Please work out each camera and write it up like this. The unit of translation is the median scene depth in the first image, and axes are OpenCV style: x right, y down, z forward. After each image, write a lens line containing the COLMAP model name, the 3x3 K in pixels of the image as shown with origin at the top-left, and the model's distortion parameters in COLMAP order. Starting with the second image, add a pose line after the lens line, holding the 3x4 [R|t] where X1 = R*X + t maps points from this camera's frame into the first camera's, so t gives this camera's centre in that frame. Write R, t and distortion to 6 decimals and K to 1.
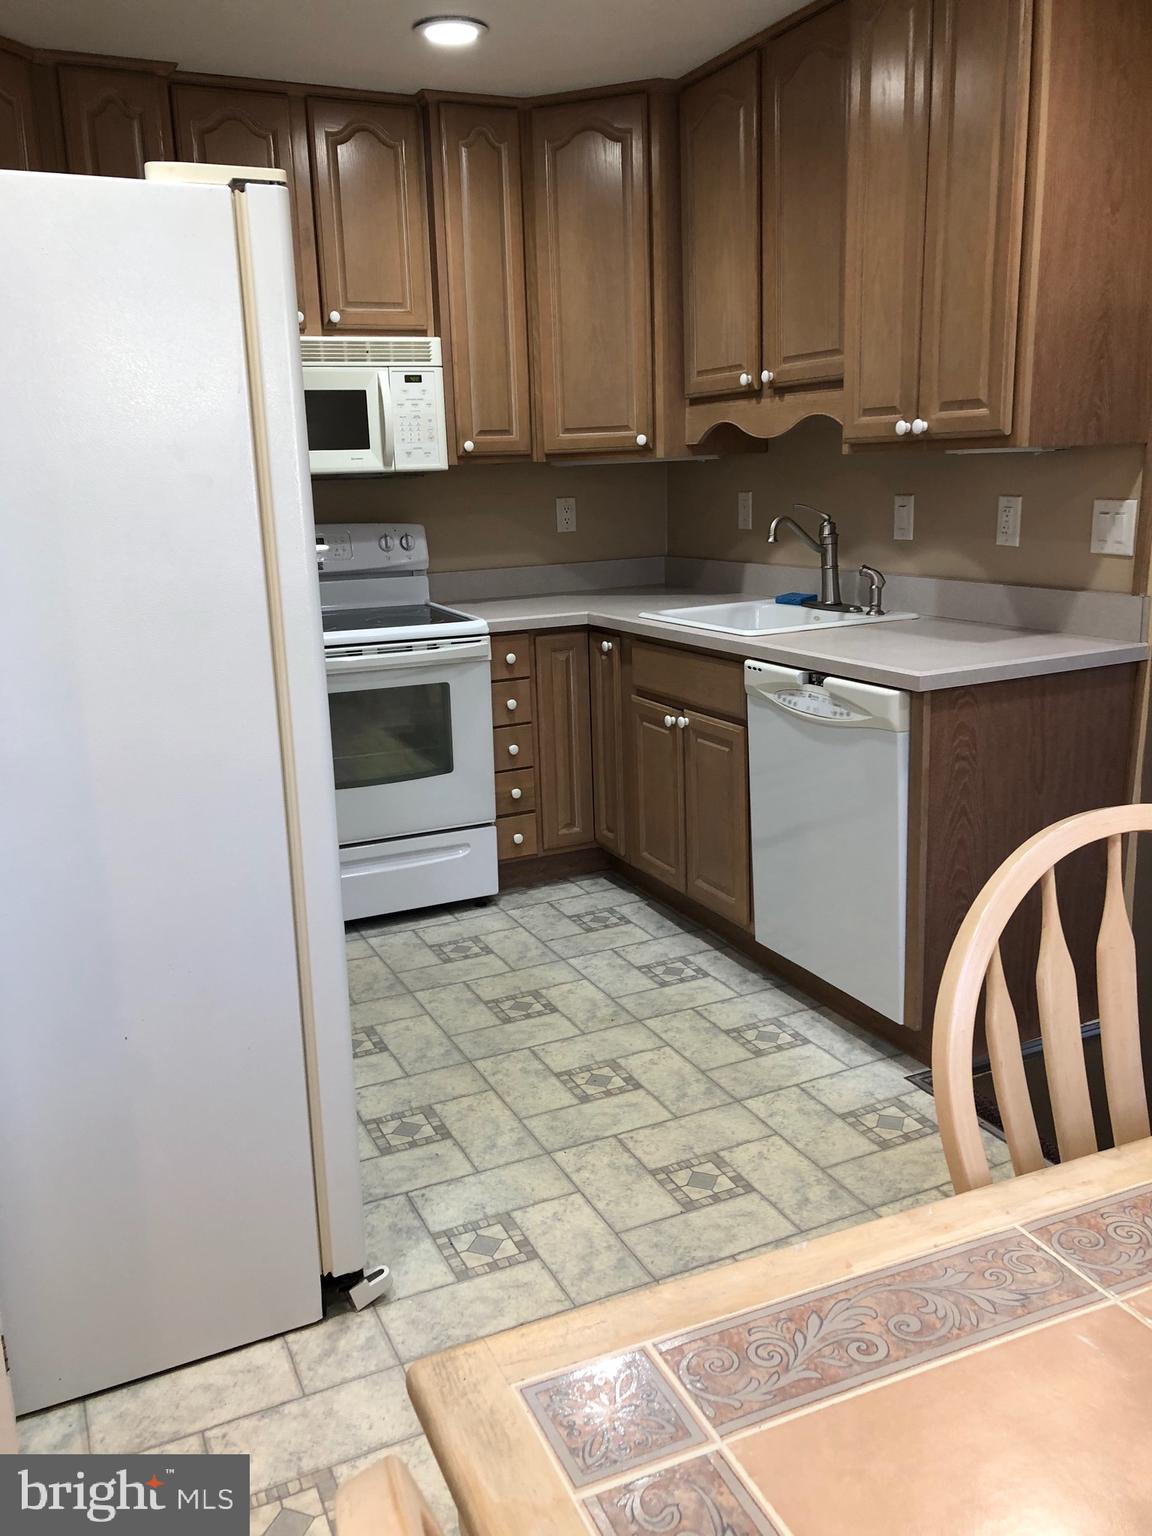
lens RADIAL K [[1255.4, 0, 533.3], [0, 1255.4, 769.6], [0, 0, 1]] dist [0.103059, -0.135778]
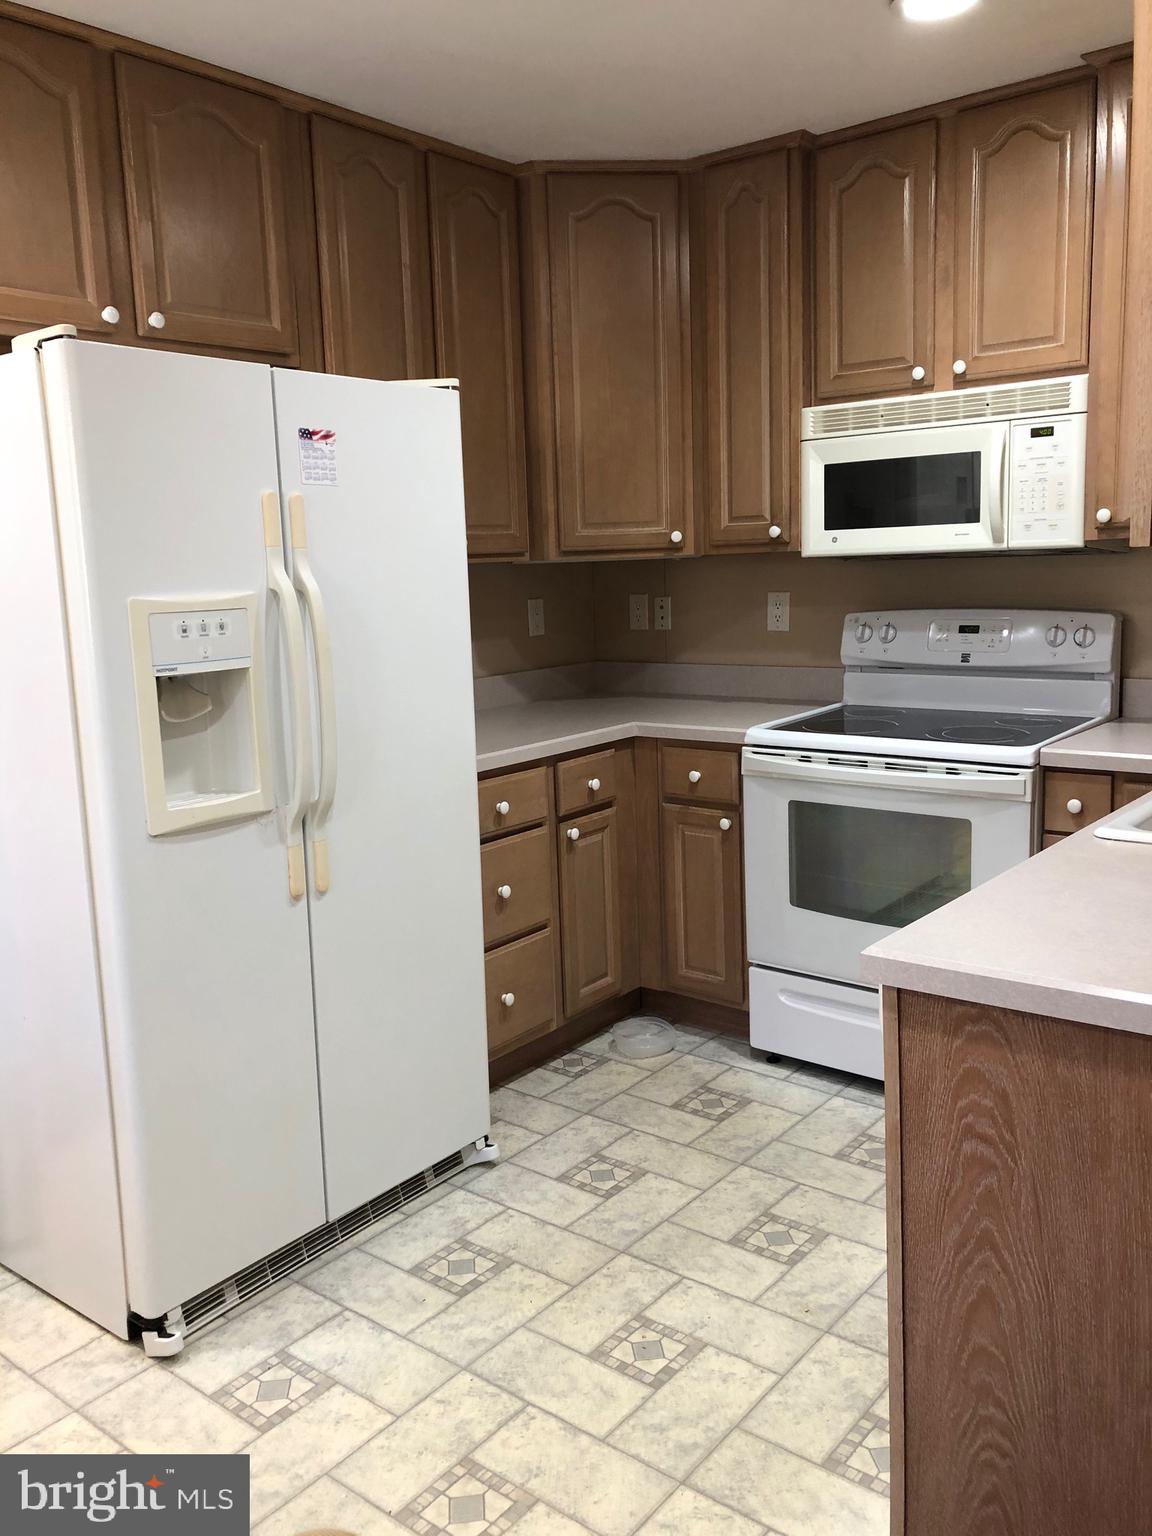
lens RADIAL K [[1242.9, 0, 576.0], [0, 1242.9, 768.0], [0, 0, 1]] dist [0.054291, -0.058493]
pose [[0.458614, 0.164608, -0.873257, 0.641388], [-0.188998, 0.978279, 0.085148, -0.158859], [0.868305, 0.125994, 0.479763, 0.548648]]
